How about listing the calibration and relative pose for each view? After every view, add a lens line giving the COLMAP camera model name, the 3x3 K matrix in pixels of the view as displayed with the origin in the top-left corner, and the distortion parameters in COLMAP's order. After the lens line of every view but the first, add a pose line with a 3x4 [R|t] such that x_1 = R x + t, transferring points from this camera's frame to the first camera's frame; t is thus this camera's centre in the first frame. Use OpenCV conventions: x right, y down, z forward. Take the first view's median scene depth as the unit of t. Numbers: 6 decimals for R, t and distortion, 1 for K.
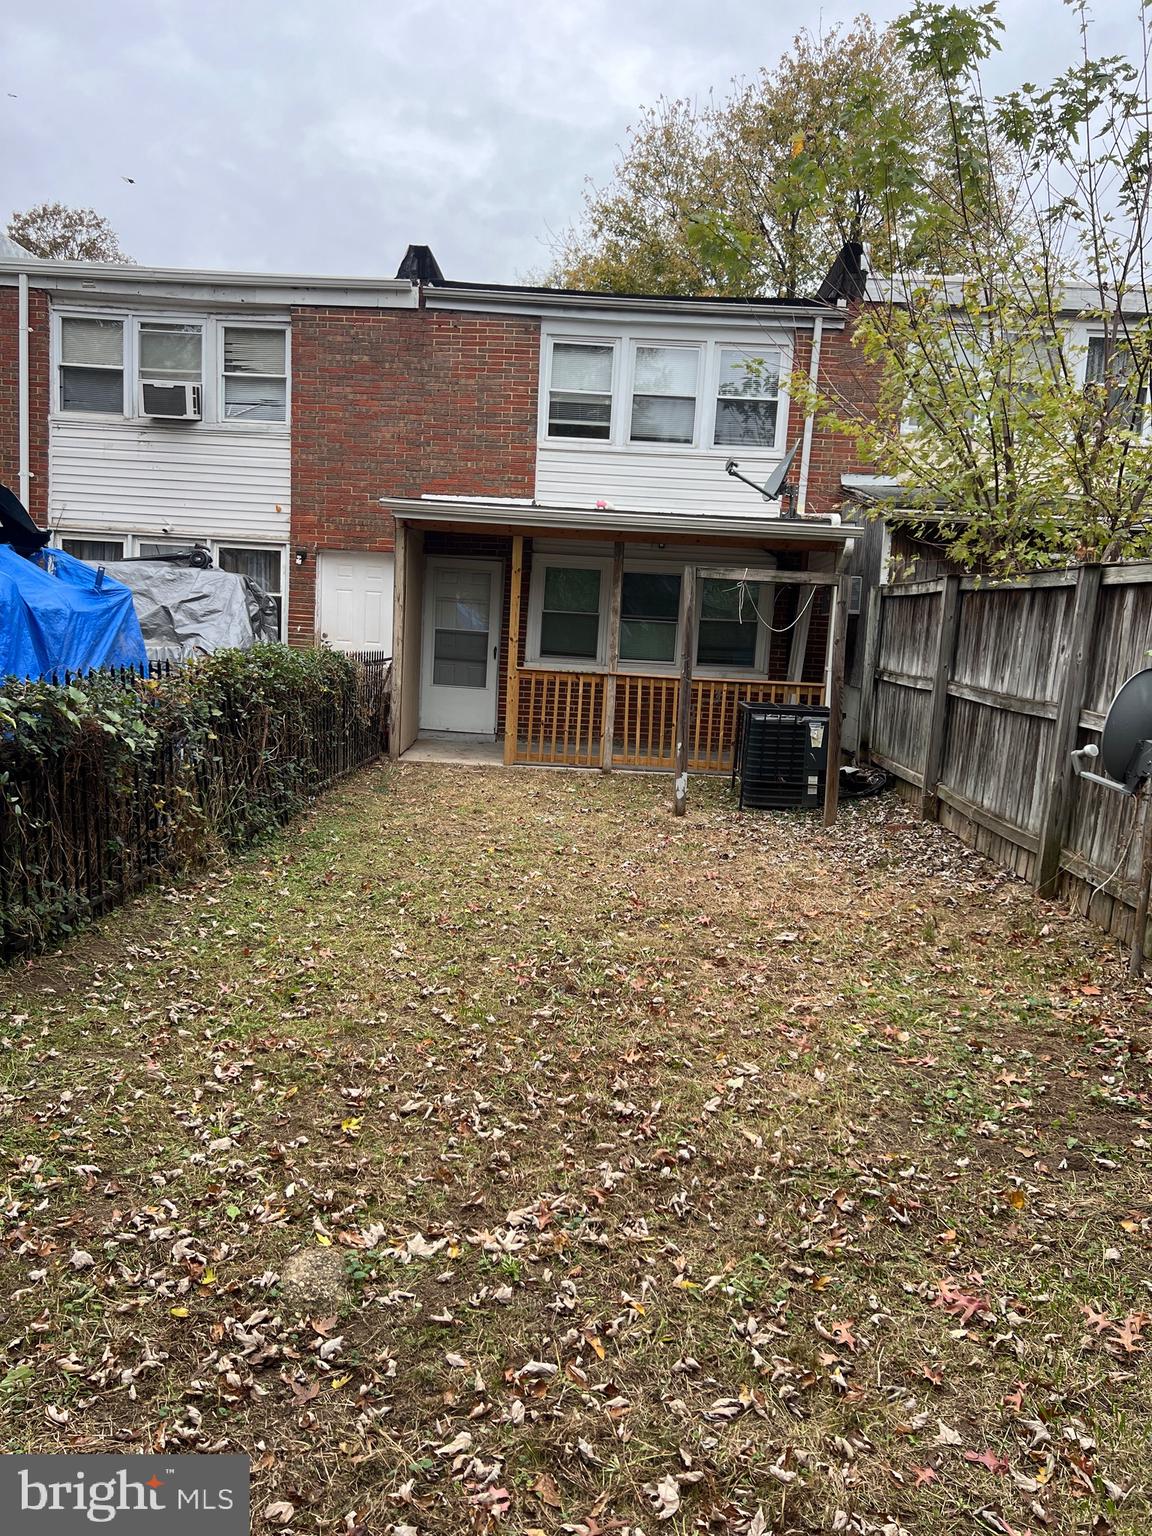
lens RADIAL K [[1162.3, 0, 581.8], [0, 1162.3, 791.2], [0, 0, 1]] dist [0.062540, -0.066107]
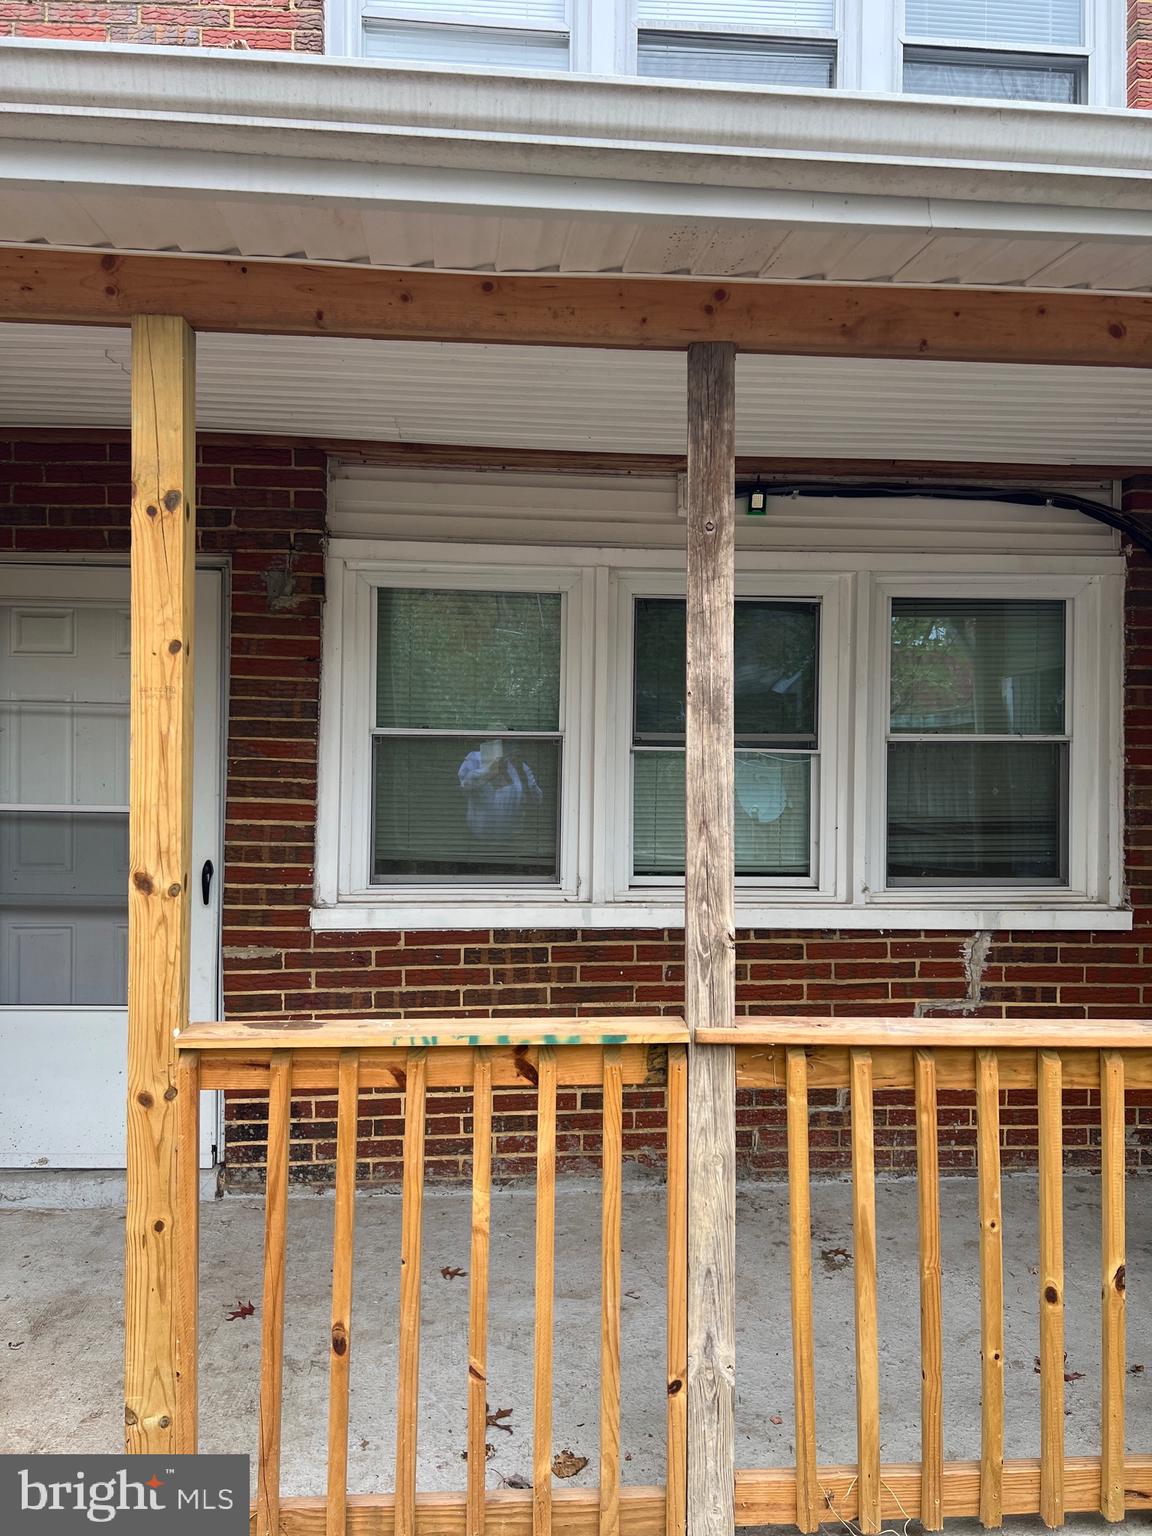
lens RADIAL K [[1162.3, 0, 569.5], [0, 1162.3, 770.8], [0, 0, 1]] dist [0.062540, -0.066107]
pose [[0.995372, -0.045272, 0.084768, -0.009326], [0.055673, 0.990636, -0.124663, -0.108897], [-0.078330, 0.128805, 0.988572, 0.728077]]
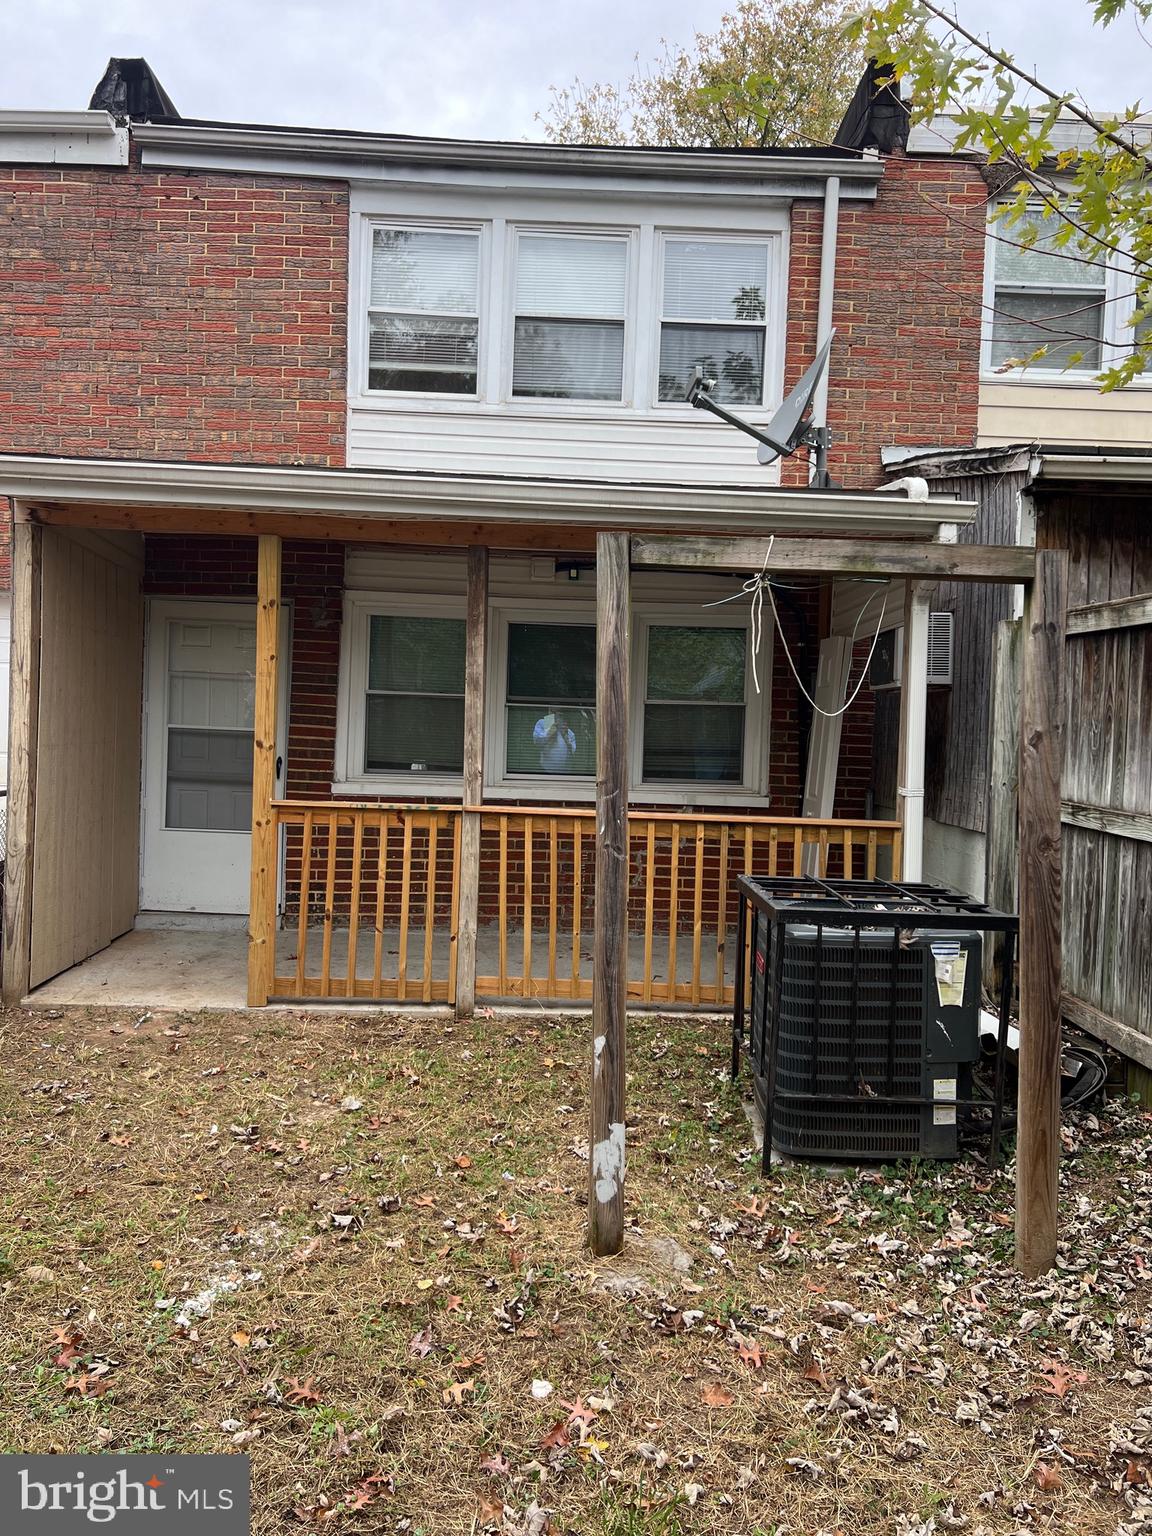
lens RADIAL K [[1162.3, 0, 582.3], [0, 1162.3, 762.9], [0, 0, 1]] dist [0.062540, -0.066107]
pose [[0.998685, -0.021742, 0.046417, 0.045662], [0.026548, 0.994059, -0.105558, -0.060594], [-0.043847, 0.106652, 0.993329, 0.454720]]
